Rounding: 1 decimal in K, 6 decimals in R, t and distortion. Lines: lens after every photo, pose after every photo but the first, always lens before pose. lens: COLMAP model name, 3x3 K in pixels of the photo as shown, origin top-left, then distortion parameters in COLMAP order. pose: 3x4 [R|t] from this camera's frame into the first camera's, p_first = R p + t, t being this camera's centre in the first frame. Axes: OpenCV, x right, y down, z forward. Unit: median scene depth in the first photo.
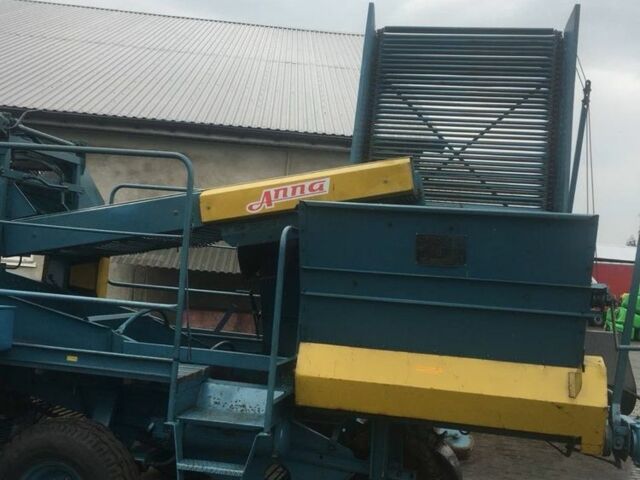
lens RADIAL K [[723.7, 0, 319.4], [0, 723.7, 227.6], [0, 0, 1]] dist [0.051917, 0.017924]
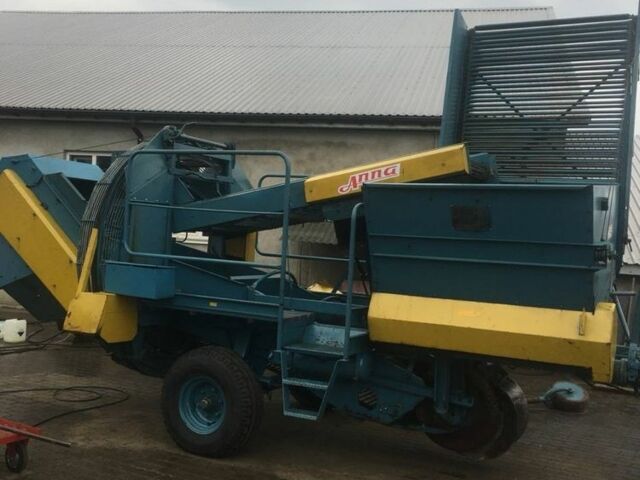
lens RADIAL K [[723.7, 0, 319.4], [0, 723.7, 227.6], [0, 0, 1]] dist [0.051917, 0.017924]
pose [[0.960611, -0.023753, -0.276880, 0.221115], [0.031144, 0.999266, 0.022324, 0.009555], [0.276146, -0.030067, 0.960645, -0.241388]]
